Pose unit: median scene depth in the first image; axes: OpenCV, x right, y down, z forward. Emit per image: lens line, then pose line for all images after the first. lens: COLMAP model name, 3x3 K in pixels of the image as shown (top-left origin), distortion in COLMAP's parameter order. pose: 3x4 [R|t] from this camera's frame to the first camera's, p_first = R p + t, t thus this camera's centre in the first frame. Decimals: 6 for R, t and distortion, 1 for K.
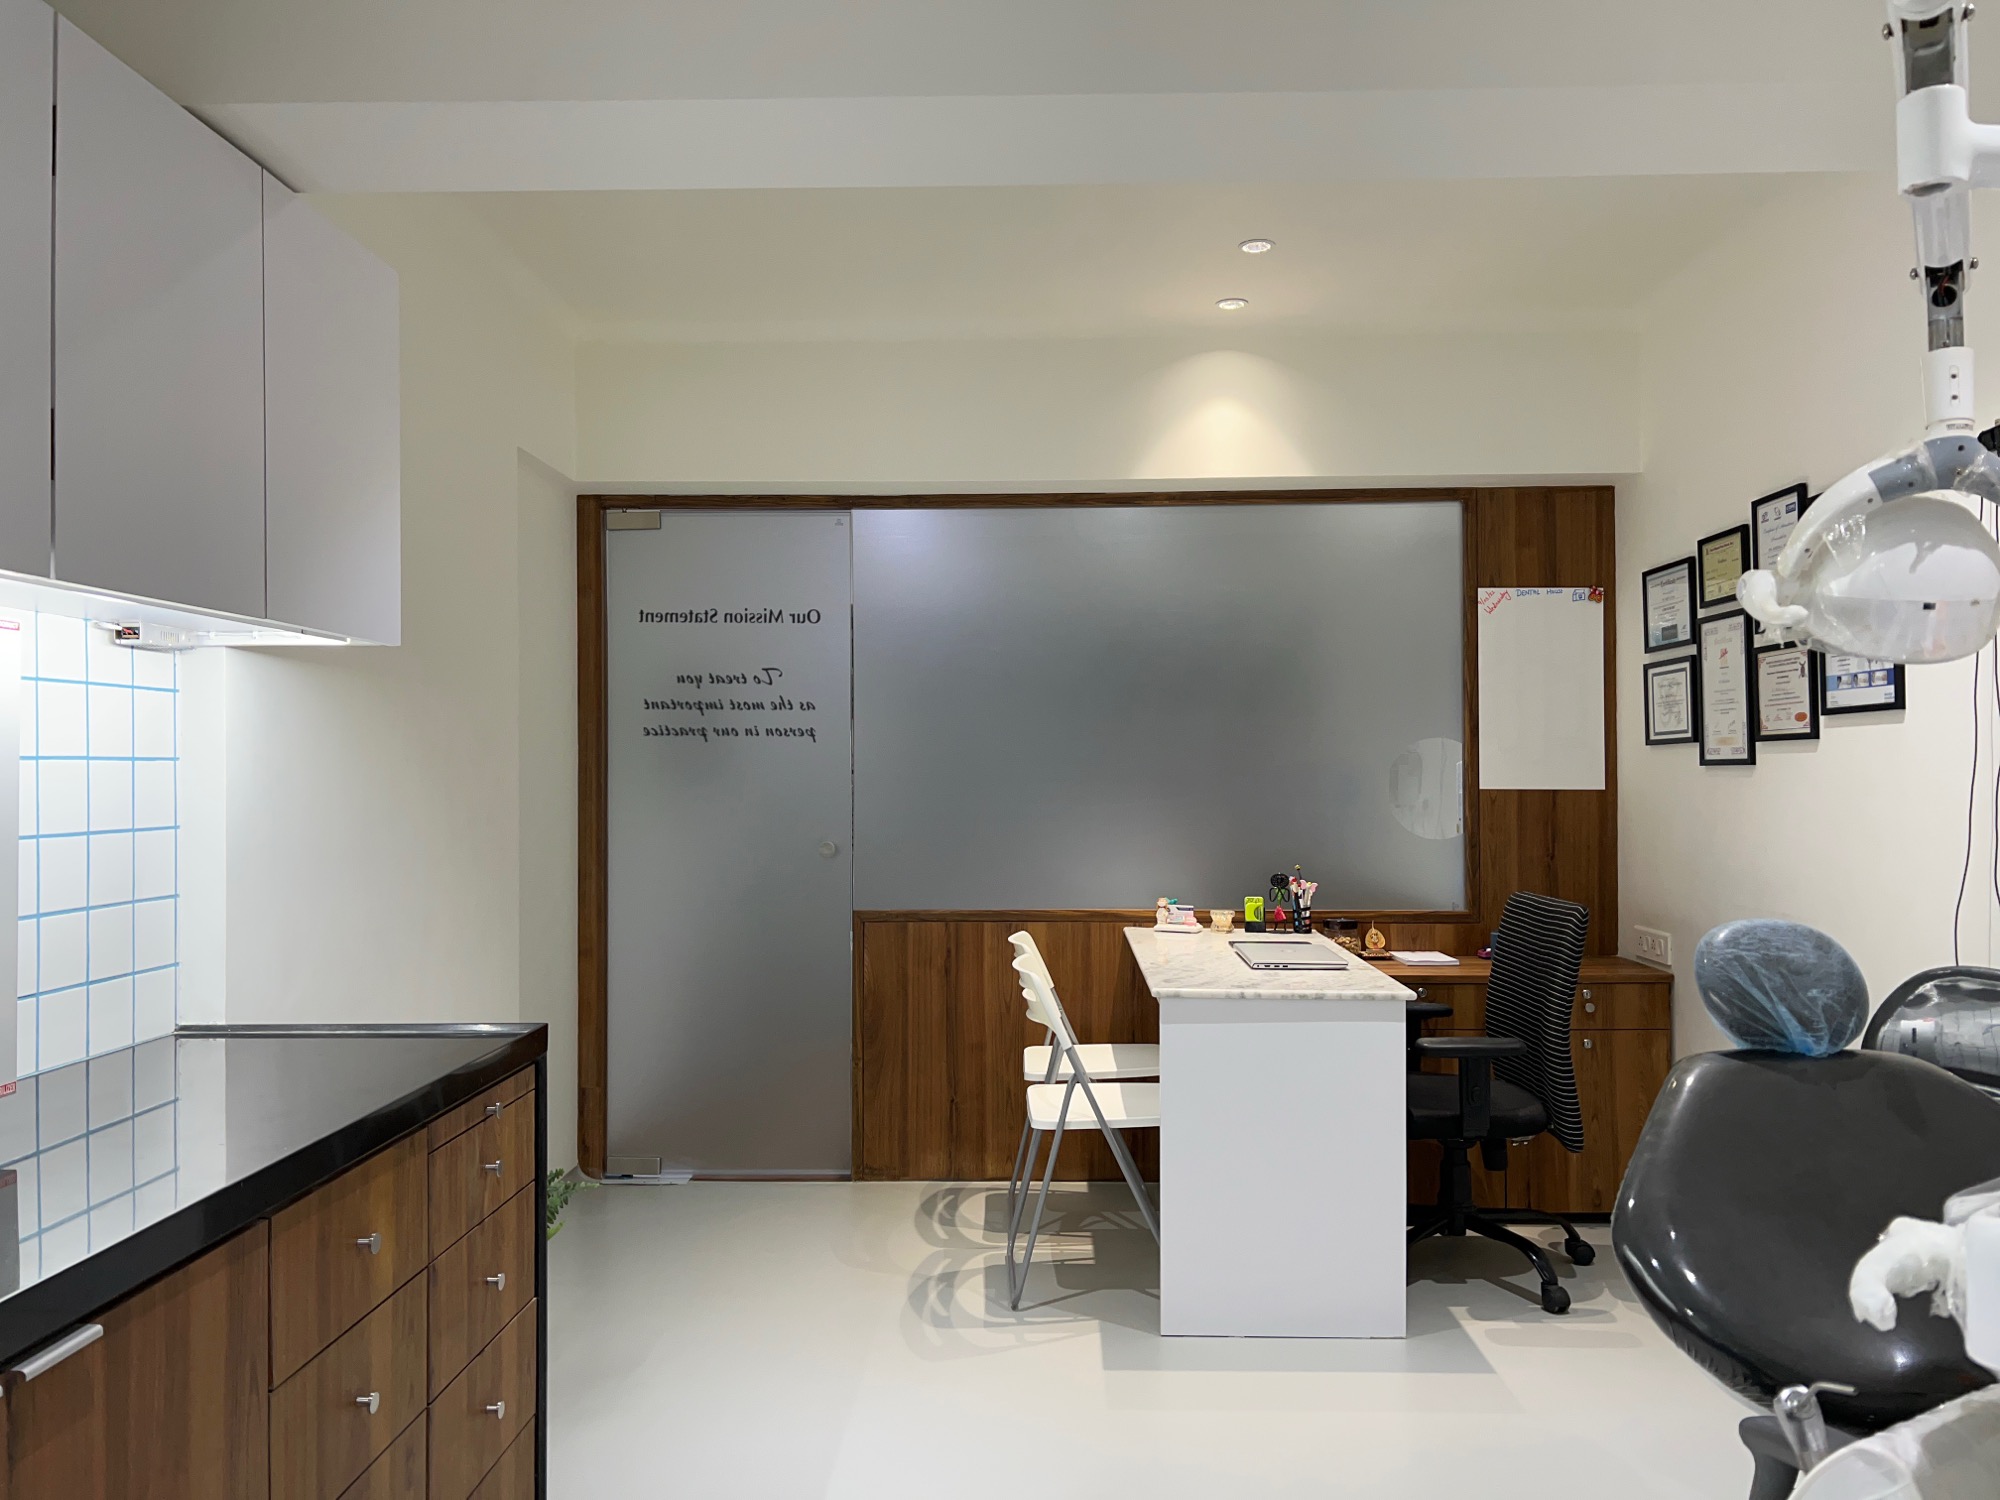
lens RADIAL K [[1516.3, 0, 1000.0], [0, 1516.3, 750.0], [0, 0, 1]] dist [0.000888, 0.000180]
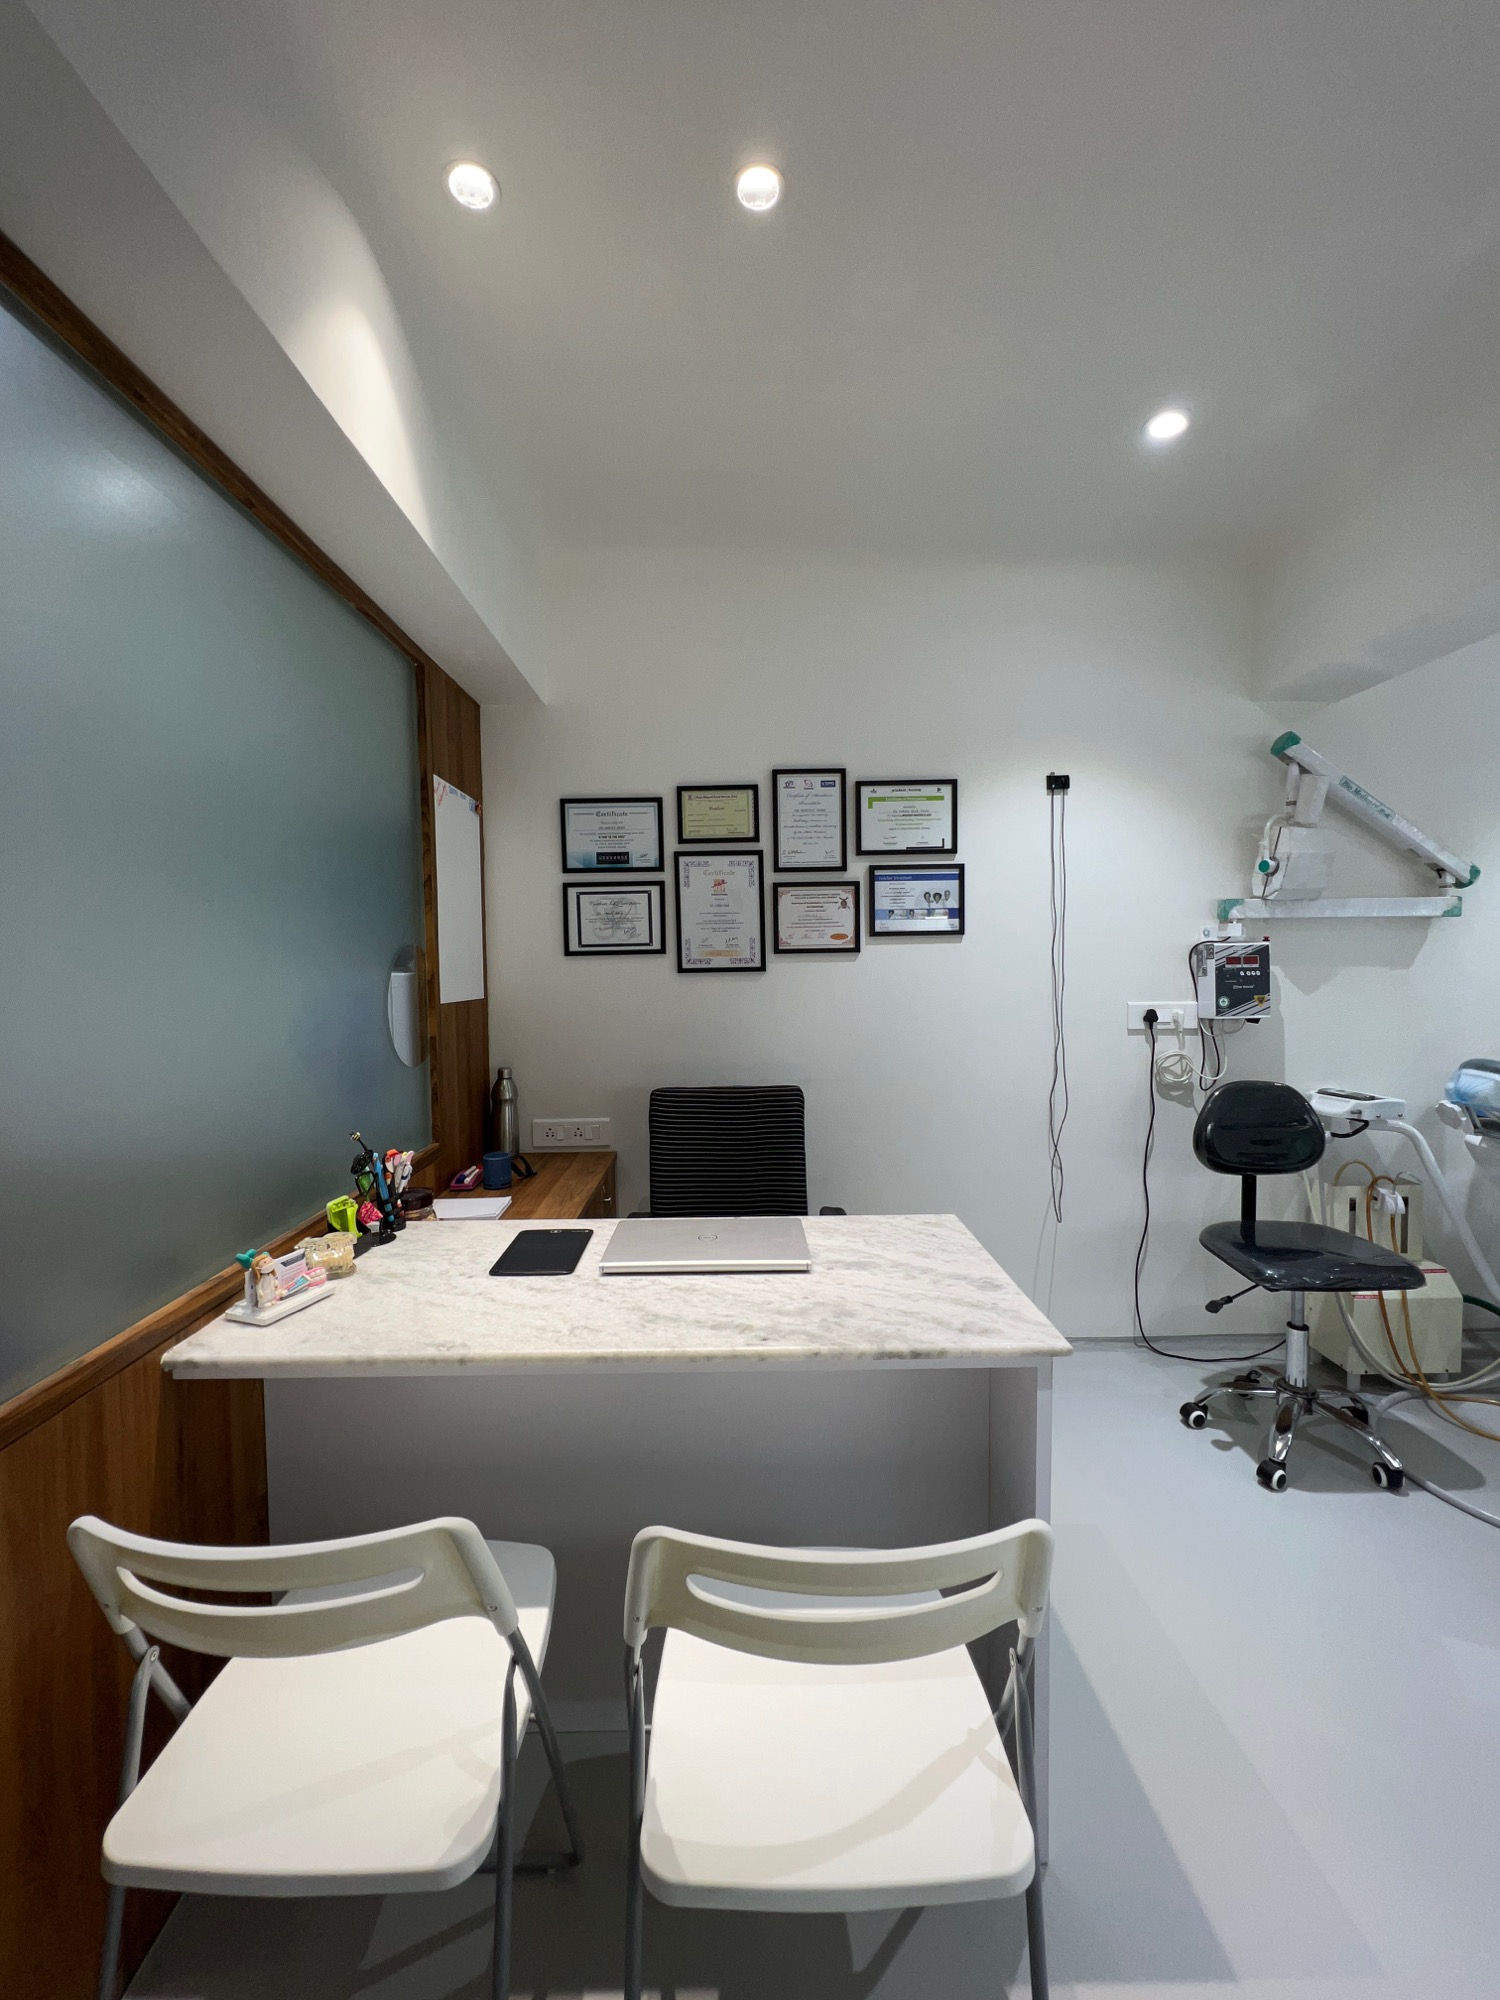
lens RADIAL K [[796.5, 0, 750.0], [0, 796.5, 1000.0], [0, 0, 1]] dist [0.000487, 0.000179]
pose [[-0.037396, -0.043028, 0.998374, -0.206148], [0.000345, 0.999072, 0.043072, 0.004965], [-0.999300, 0.001955, -0.037346, 1.106238]]
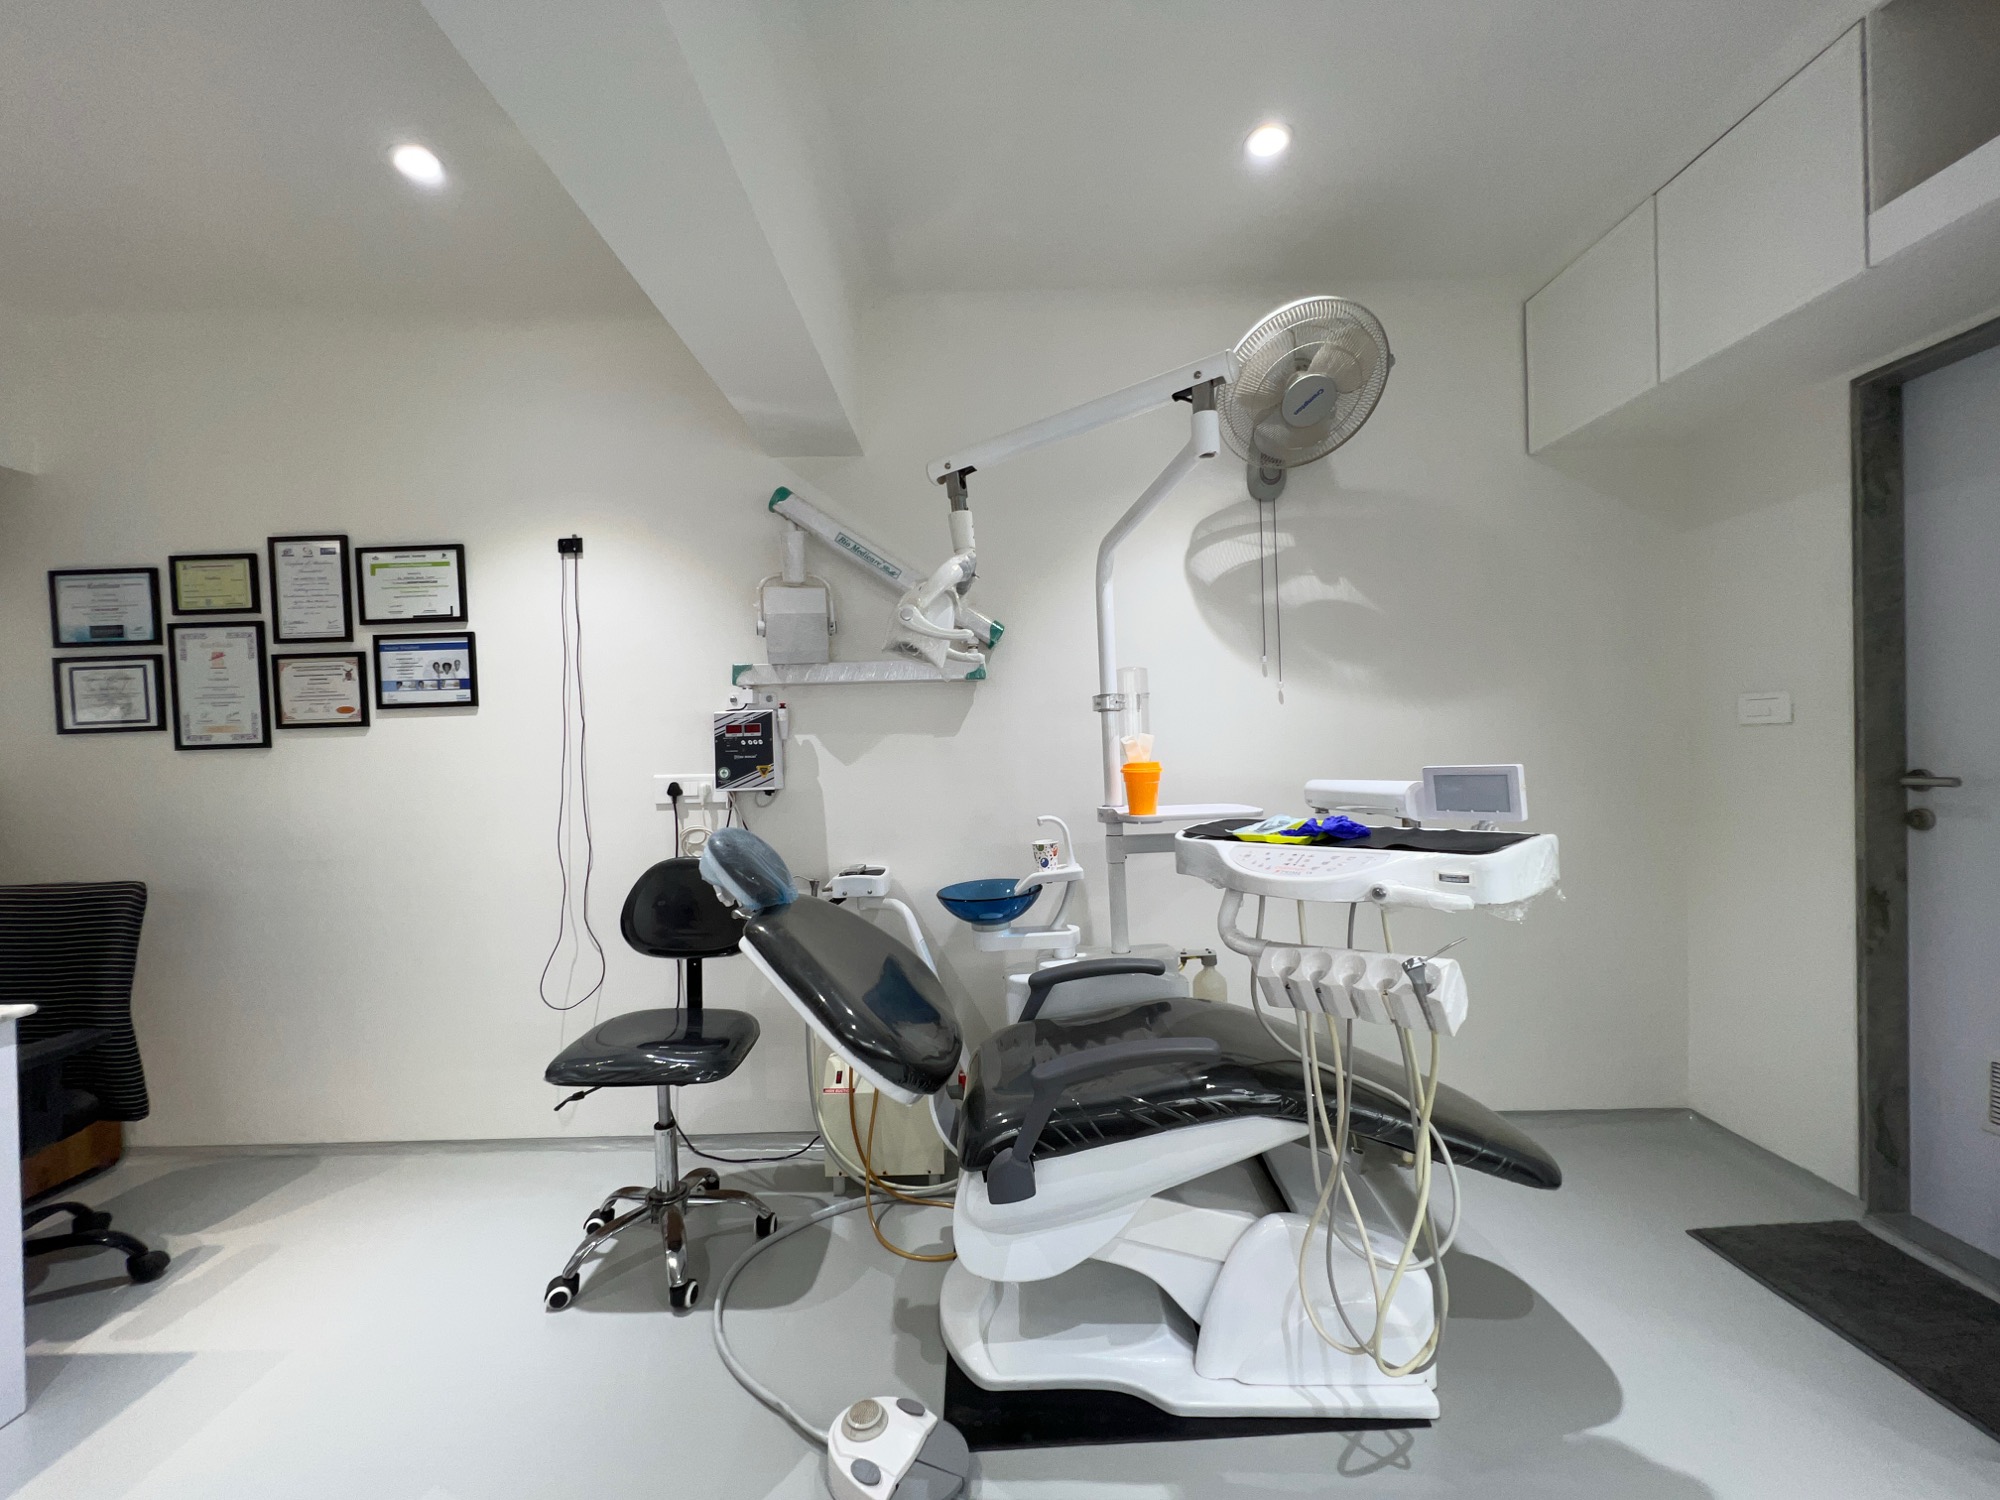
lens RADIAL K [[796.5, 0, 1000.0], [0, 796.5, 750.0], [0, 0, 1]] dist [0.000487, 0.000179]
pose [[-0.022655, -0.004924, 0.999731, -0.186307], [0.013895, 0.999890, 0.005240, 0.017746], [-0.999647, 0.014010, -0.022584, 0.438087]]
